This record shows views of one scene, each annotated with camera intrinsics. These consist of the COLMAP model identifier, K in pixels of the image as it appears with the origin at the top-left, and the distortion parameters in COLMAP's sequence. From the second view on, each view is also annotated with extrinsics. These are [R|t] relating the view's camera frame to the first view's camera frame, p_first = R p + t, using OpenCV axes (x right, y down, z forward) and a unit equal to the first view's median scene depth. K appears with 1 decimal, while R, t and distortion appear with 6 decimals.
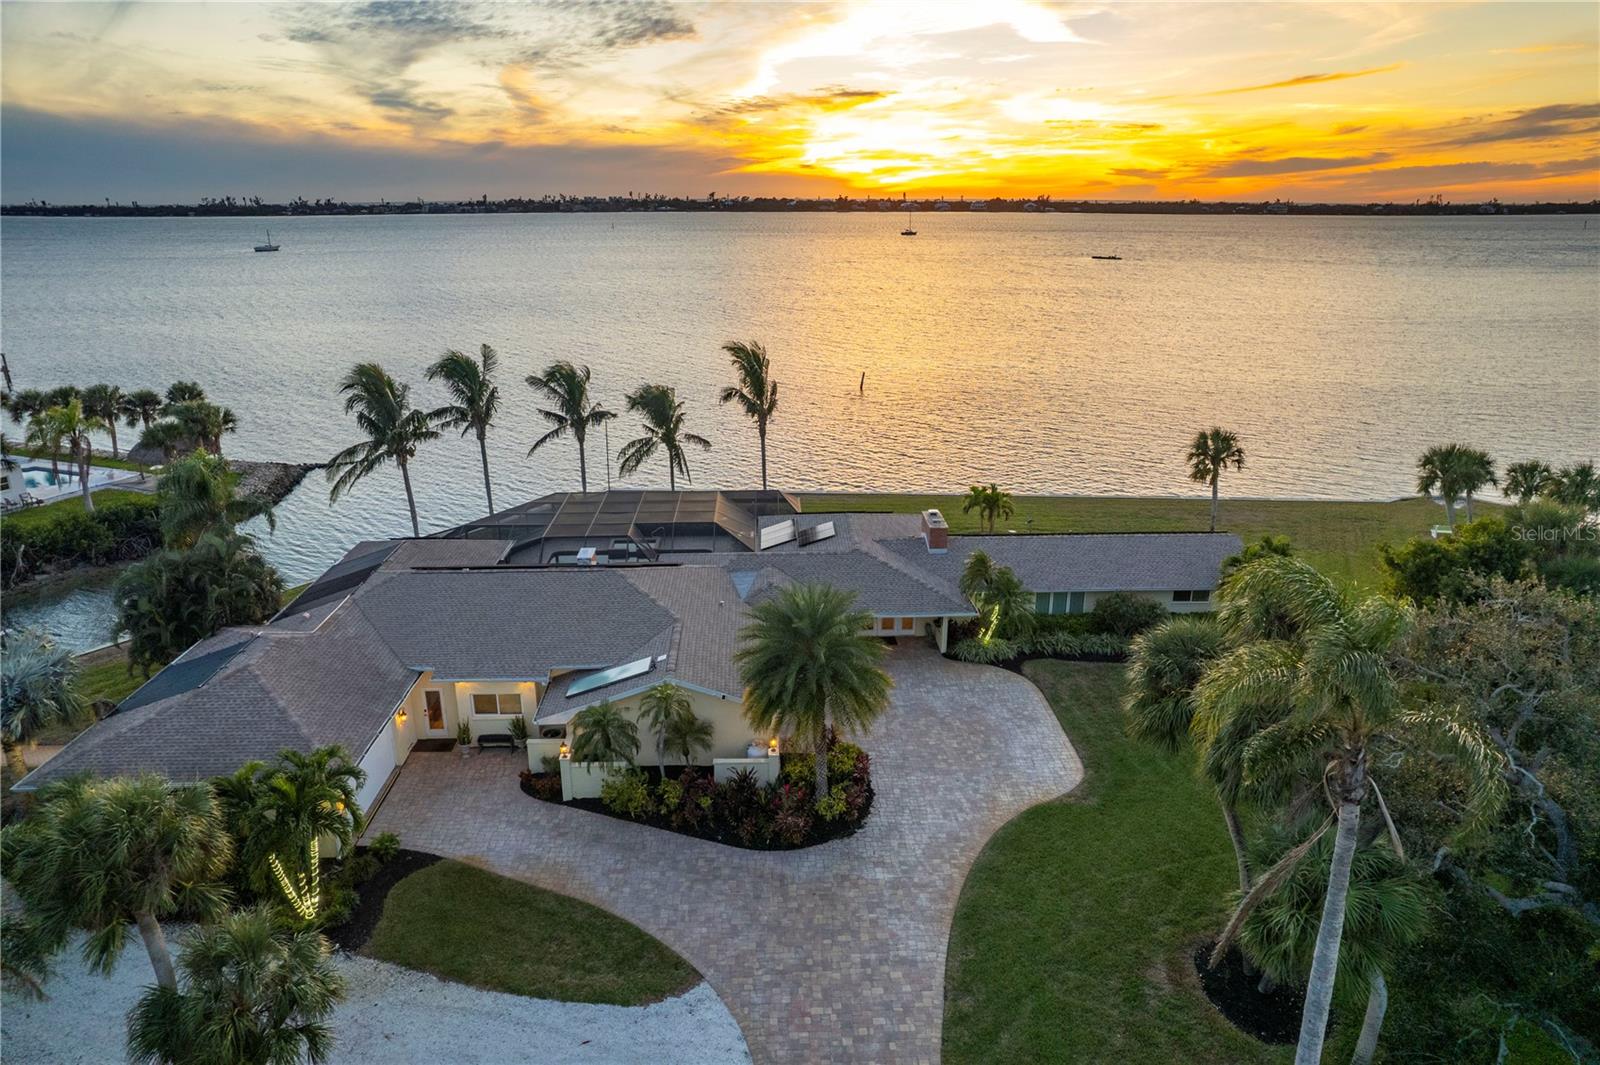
lens RADIAL K [[1027.0, 0, 796.7], [0, 1027.0, 554.1], [0, 0, 1]] dist [-0.059569, 0.003070]
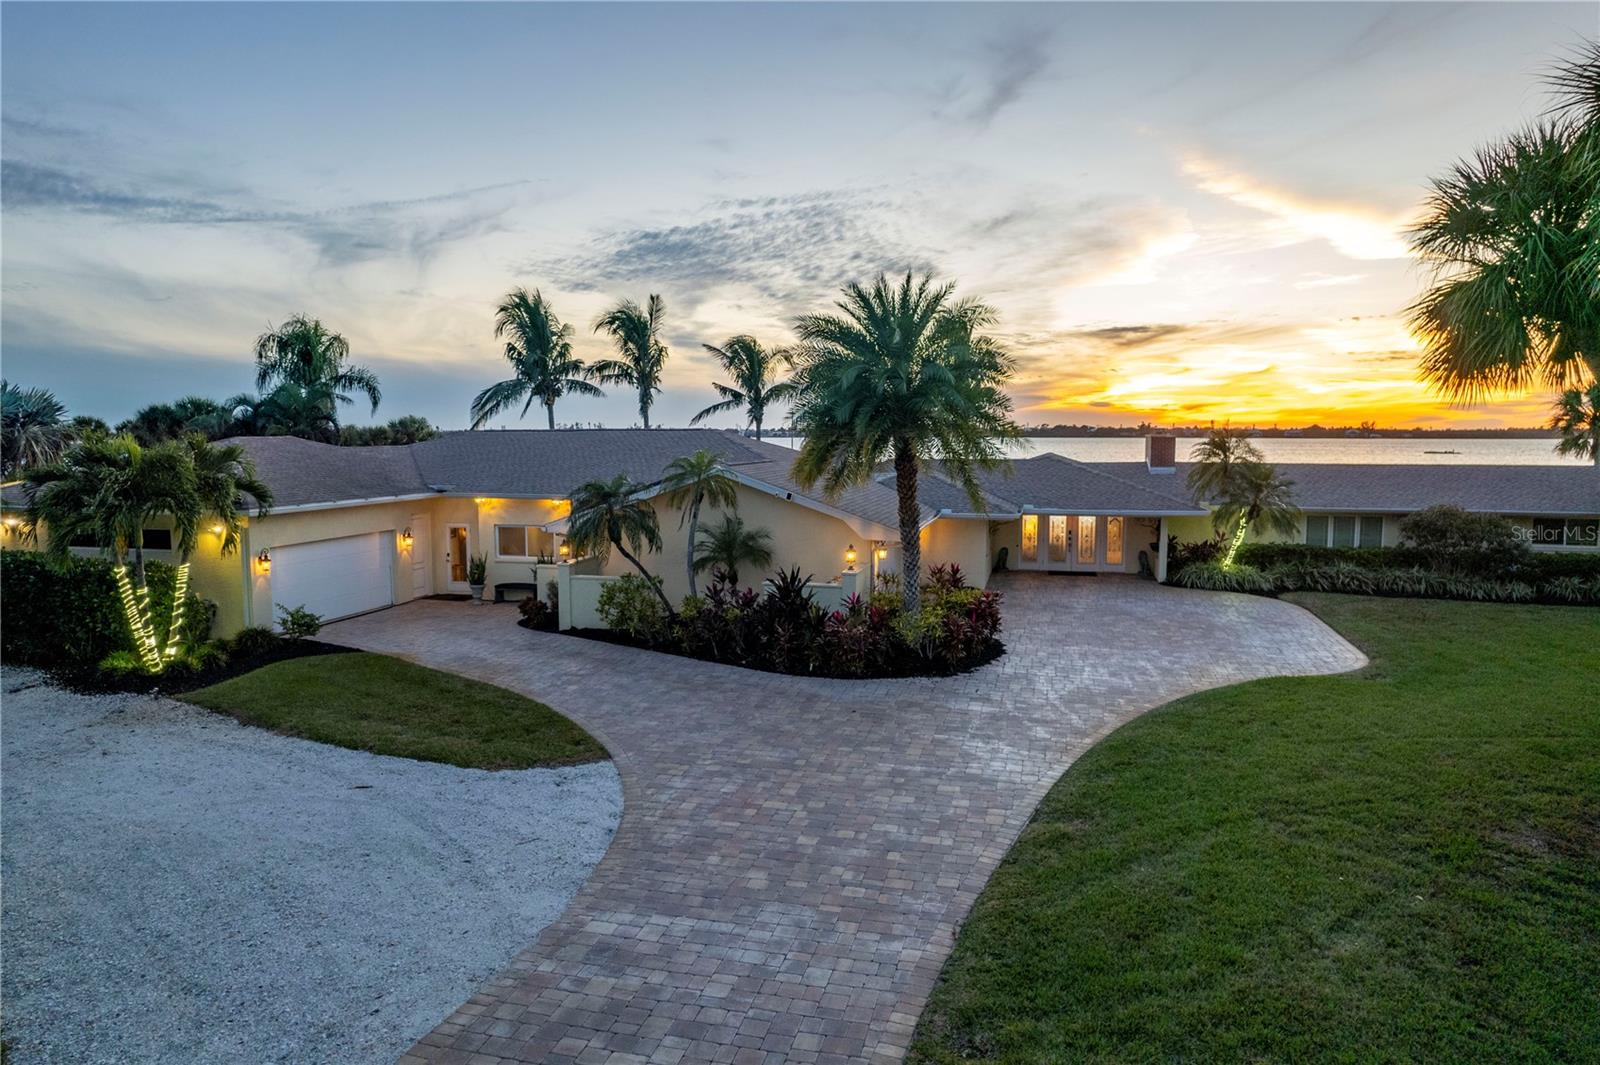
lens RADIAL K [[1037.4, 0, 796.0], [0, 1037.4, 540.0], [0, 0, 1]] dist [-0.078457, 0.067867]
pose [[0.959248, 0.028452, -0.281131, 0.146543], [-0.093251, 0.971054, -0.219906, 0.361016], [0.266737, 0.237160, 0.934134, 0.394623]]
